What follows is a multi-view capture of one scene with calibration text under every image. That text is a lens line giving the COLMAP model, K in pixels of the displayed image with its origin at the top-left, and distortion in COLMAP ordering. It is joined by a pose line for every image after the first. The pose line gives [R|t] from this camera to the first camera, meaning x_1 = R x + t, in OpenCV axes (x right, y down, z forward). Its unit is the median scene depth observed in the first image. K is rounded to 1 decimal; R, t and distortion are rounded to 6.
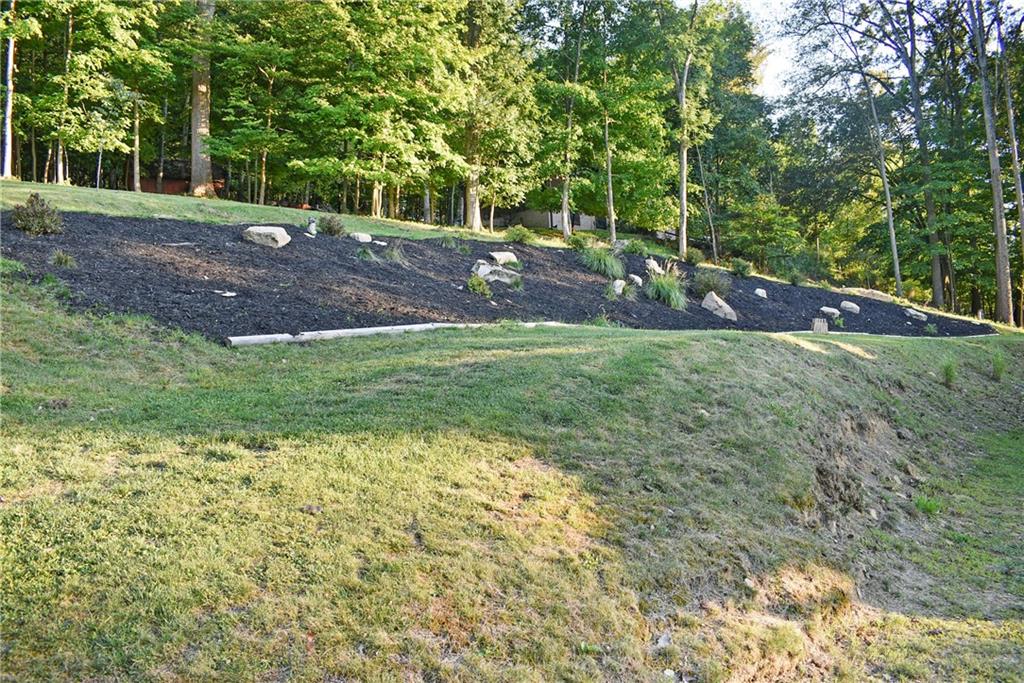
lens RADIAL K [[803.9, 0, 513.0], [0, 803.9, 343.1], [0, 0, 1]] dist [-0.043940, -0.000332]
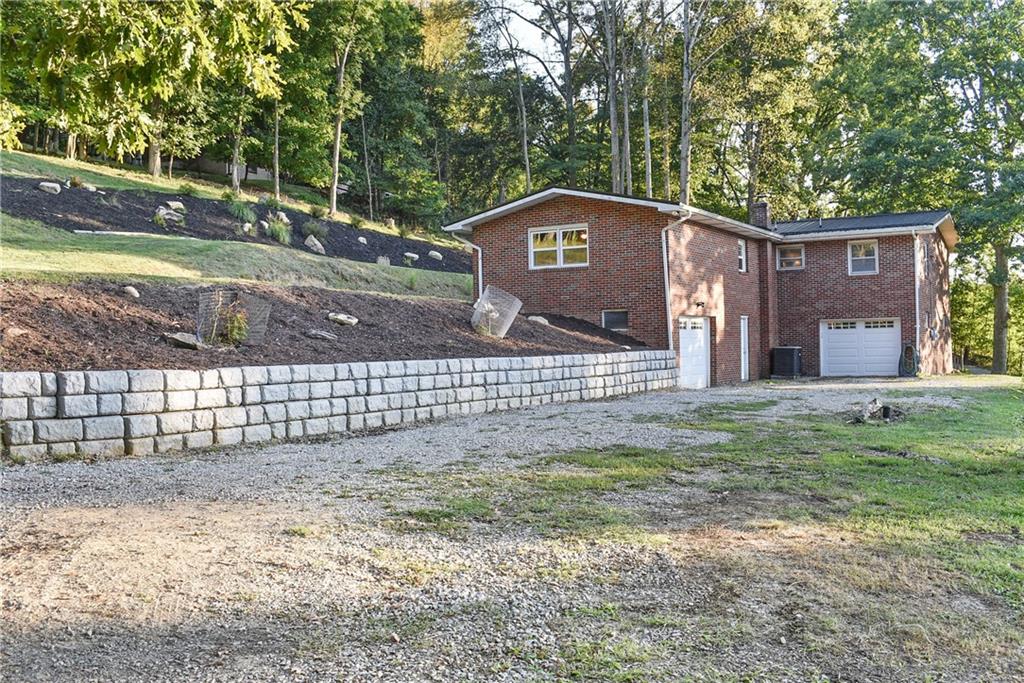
lens RADIAL K [[1048.5, 0, 510.9], [0, 1048.5, 335.2], [0, 0, 1]] dist [-0.039352, 0.000000]
pose [[0.956916, 0.039103, 0.287721, 0.021002], [-0.044749, 0.998913, 0.013070, 0.051400], [-0.286897, -0.025382, 0.957625, -0.633560]]
